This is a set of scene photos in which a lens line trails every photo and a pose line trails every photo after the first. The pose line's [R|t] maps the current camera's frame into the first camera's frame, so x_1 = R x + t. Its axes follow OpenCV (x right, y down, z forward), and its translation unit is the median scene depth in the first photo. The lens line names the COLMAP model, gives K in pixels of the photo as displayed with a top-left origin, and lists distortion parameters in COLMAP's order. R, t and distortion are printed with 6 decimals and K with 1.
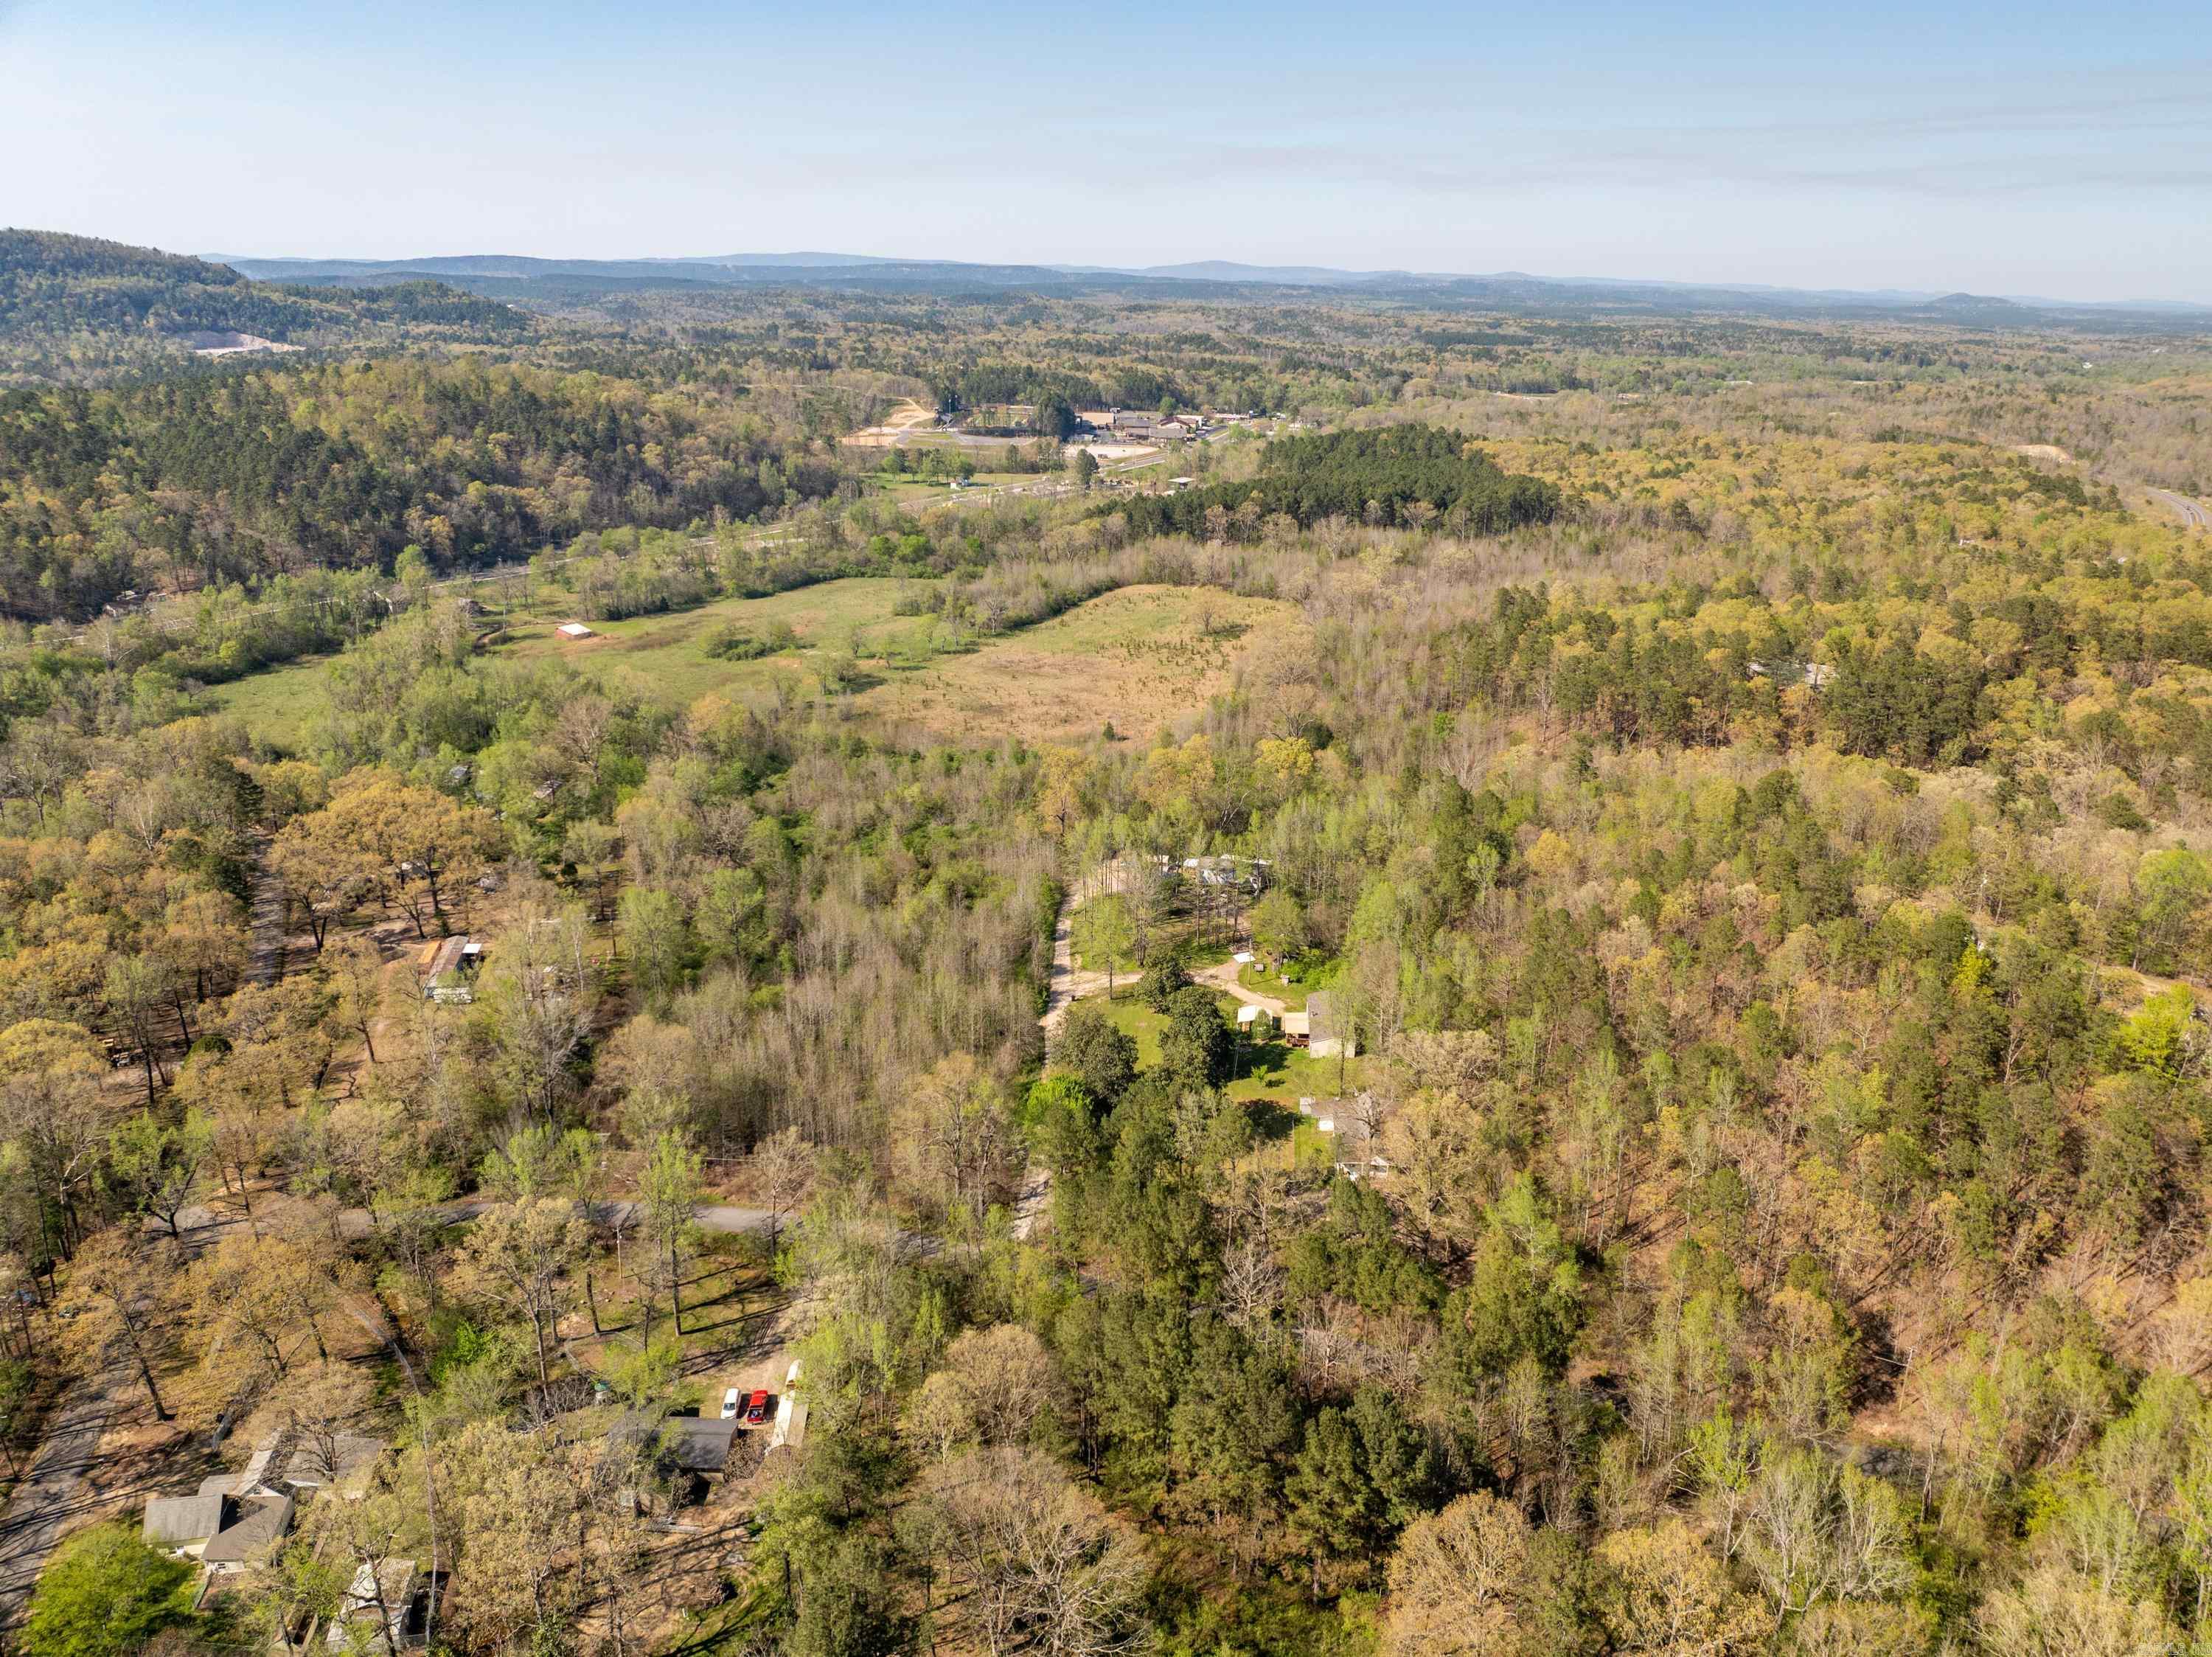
lens RADIAL K [[1568.2, 0, 1120.6], [0, 1568.2, 823.2], [0, 0, 1]] dist [-0.030931, 0.005886]
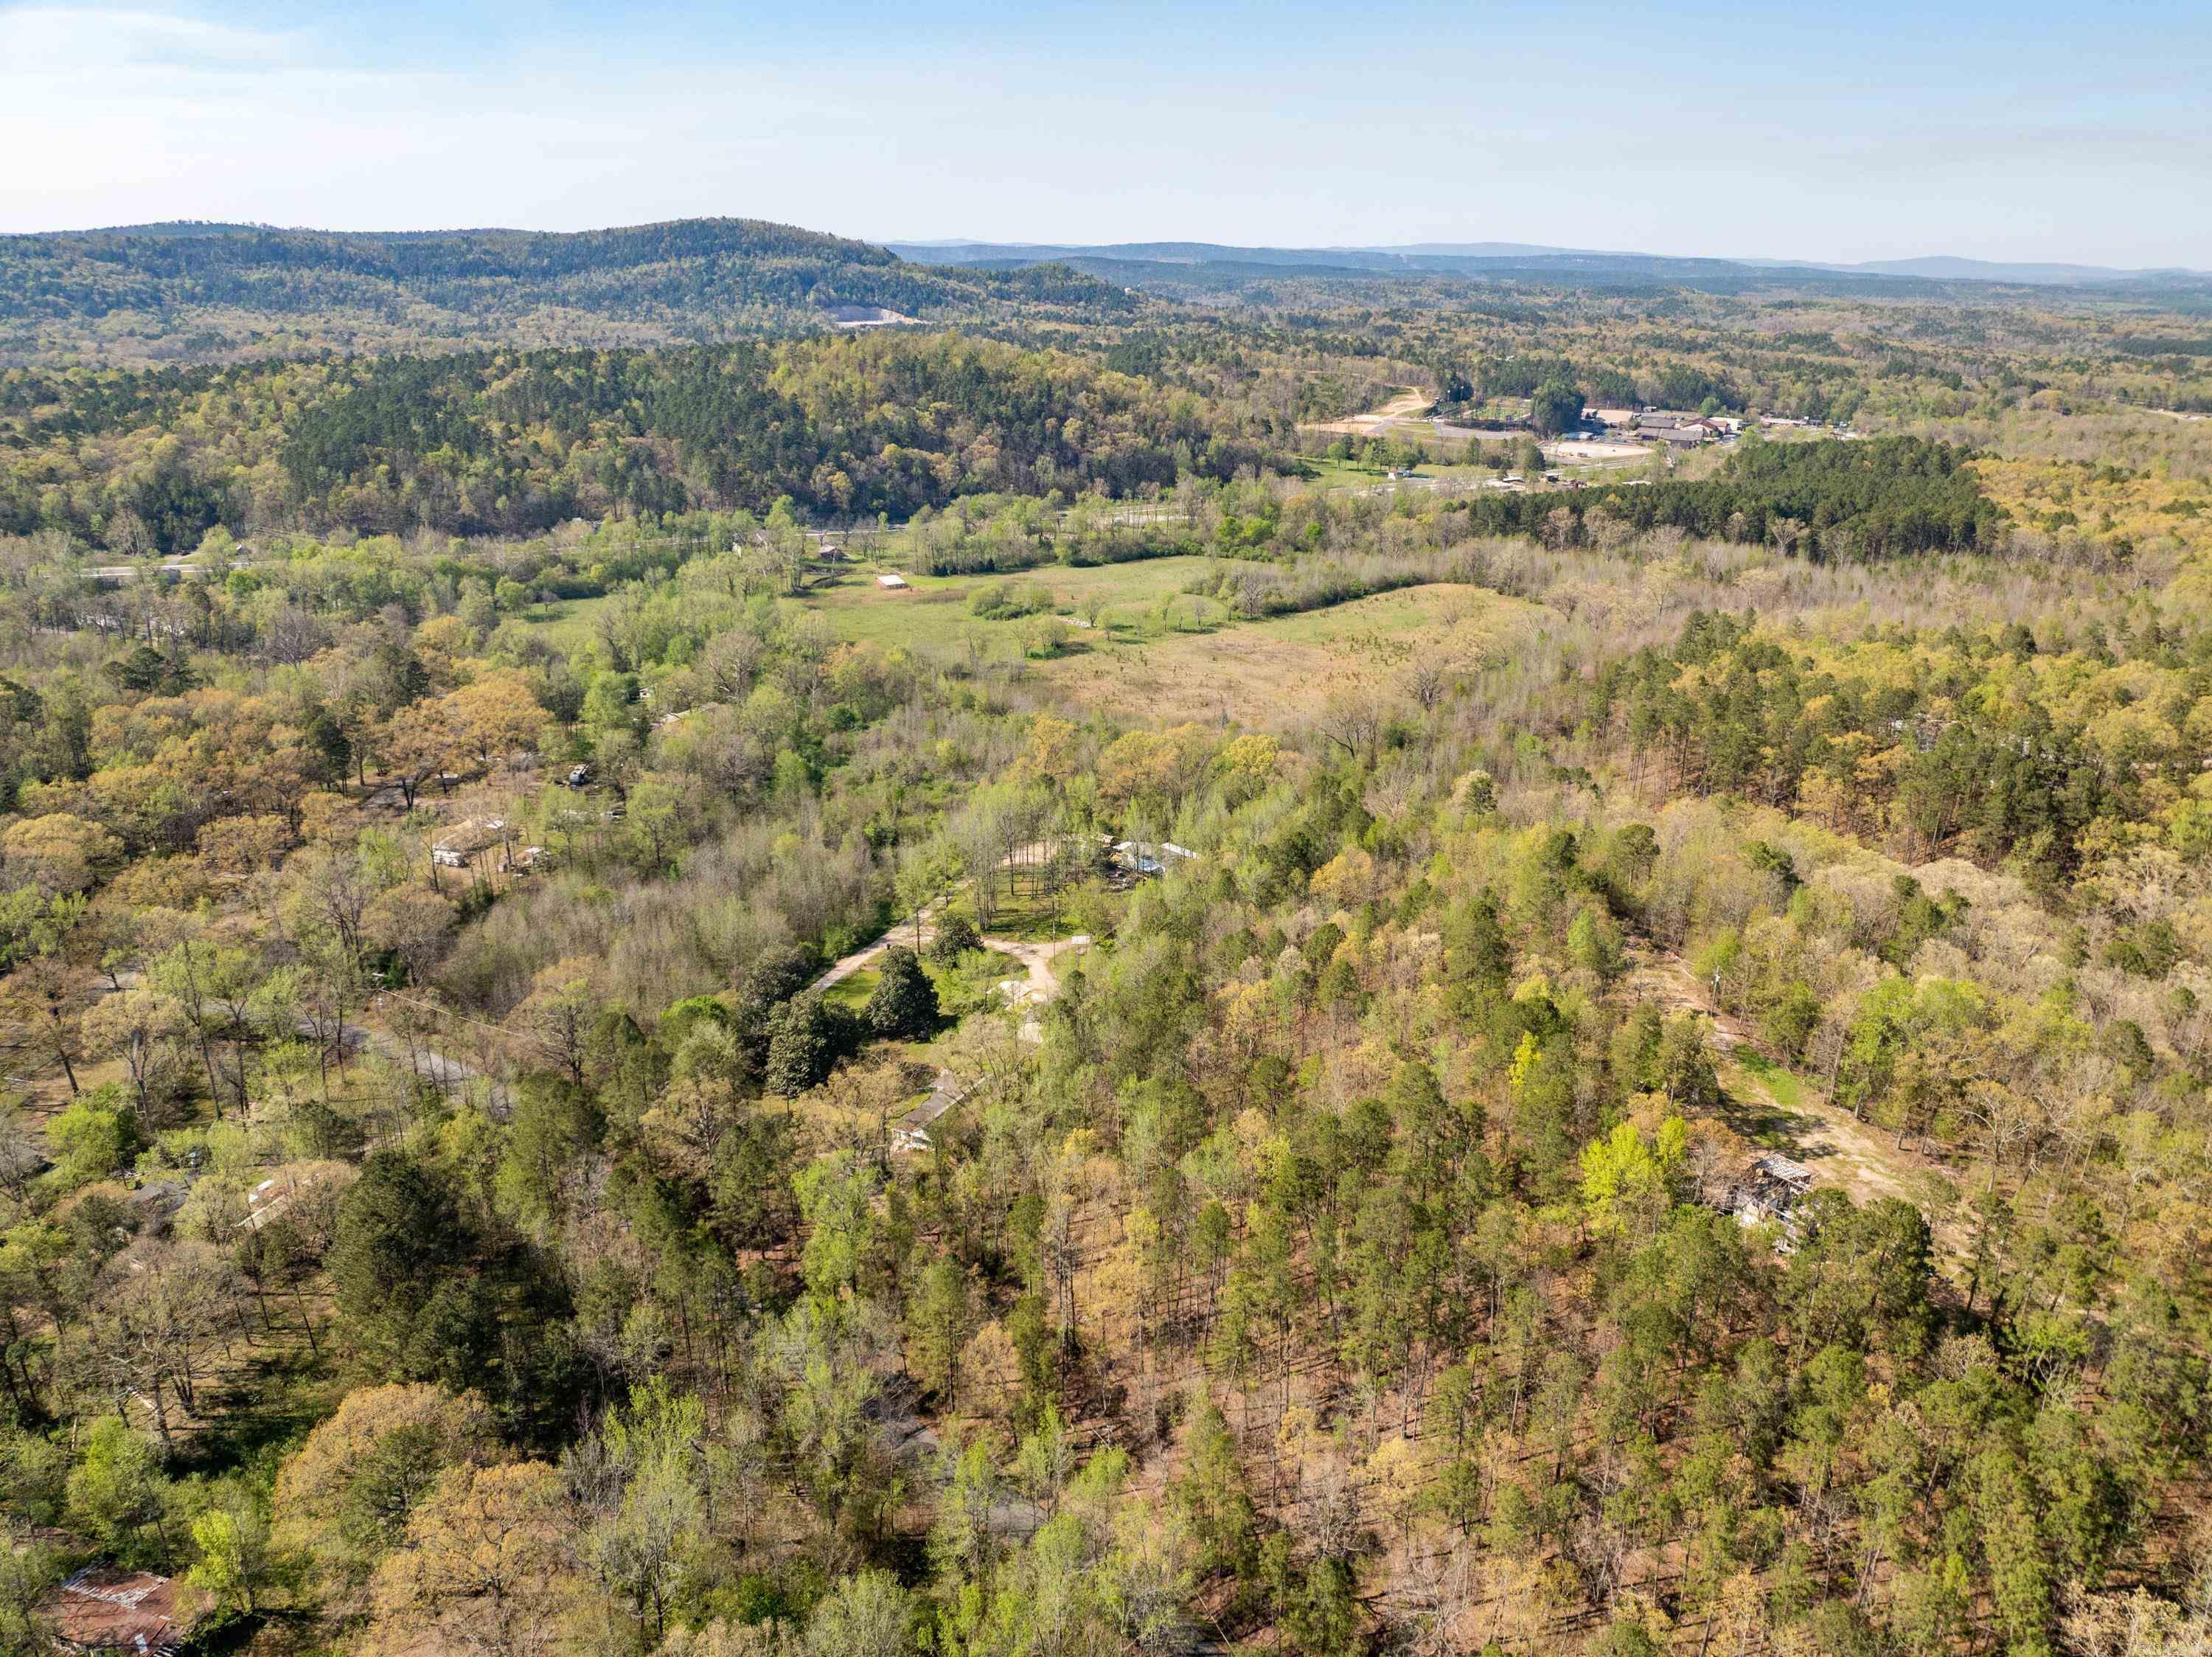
lens RADIAL K [[1568.2, 0, 1120.6], [0, 1568.2, 823.2], [0, 0, 1]] dist [-0.030931, 0.005886]
pose [[0.921798, 0.134453, -0.363608, 0.121748], [-0.132193, 0.990732, 0.031221, -0.005625], [0.364436, 0.019286, 0.931029, 0.019153]]
